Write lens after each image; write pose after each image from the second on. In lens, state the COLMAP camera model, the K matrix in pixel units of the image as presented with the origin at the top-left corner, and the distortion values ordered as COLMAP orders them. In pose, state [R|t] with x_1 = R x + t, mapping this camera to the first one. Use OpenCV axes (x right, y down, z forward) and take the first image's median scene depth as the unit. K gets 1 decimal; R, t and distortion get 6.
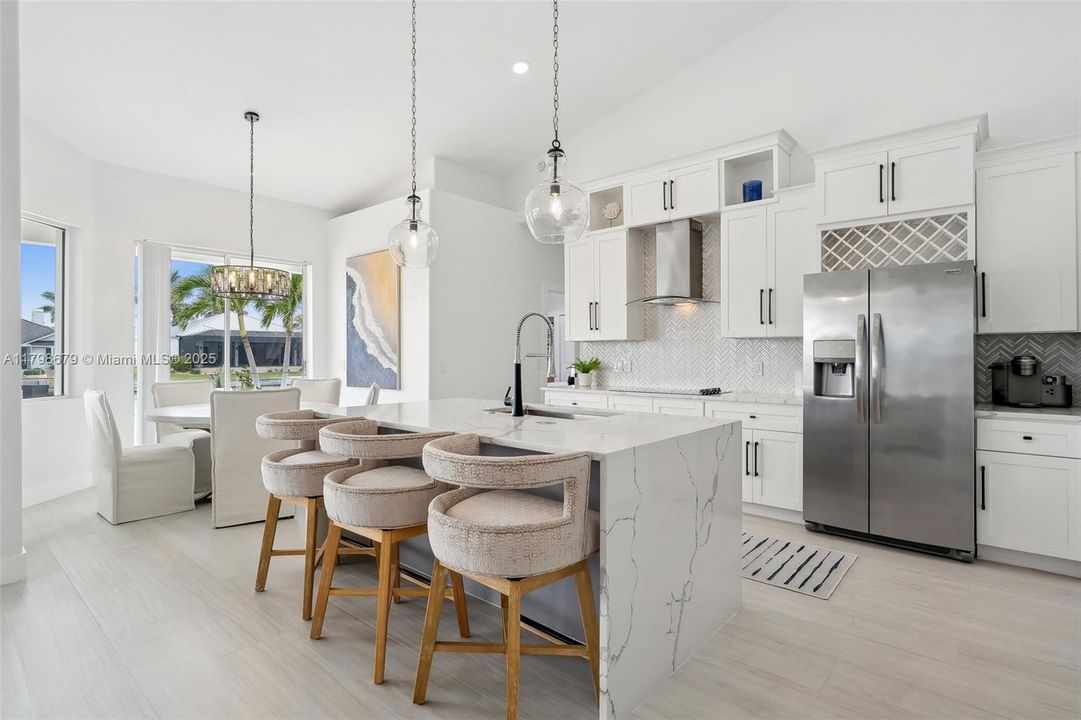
lens RADIAL K [[533.7, 0, 540.0], [0, 533.7, 348.8], [0, 0, 1]] dist [-0.003784, -0.000196]
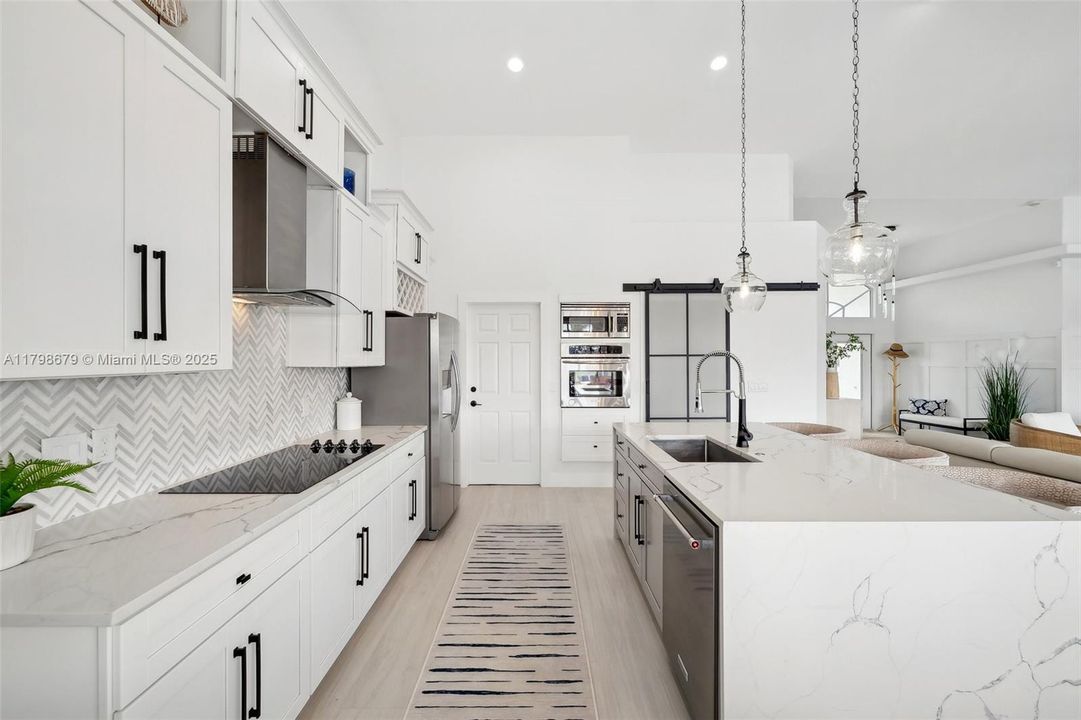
lens RADIAL K [[429.6, 0, 540.5], [0, 429.6, 360.0], [0, 0, 1]] dist [0.000313, -0.000030]
pose [[-0.652403, 0.001650, 0.757870, -0.292713], [-0.005450, 0.999962, -0.006869, -0.028982], [-0.757853, -0.008611, -0.652369, 1.251684]]
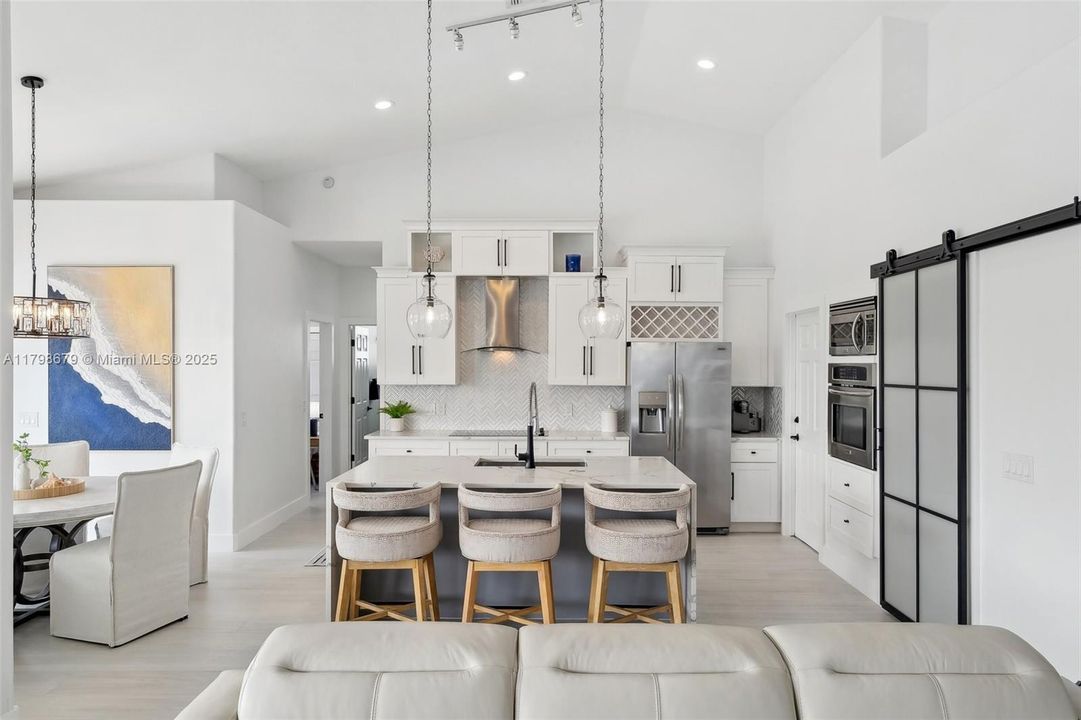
lens RADIAL K [[715.9, 0, 540.5], [0, 715.9, 360.0], [0, 0, 1]] dist [-0.004884, -0.000911]
pose [[0.761087, 0.004073, 0.648638, -0.728475], [-0.009537, 0.999942, 0.004912, -0.088201], [-0.648580, -0.009924, 0.761082, -0.182472]]
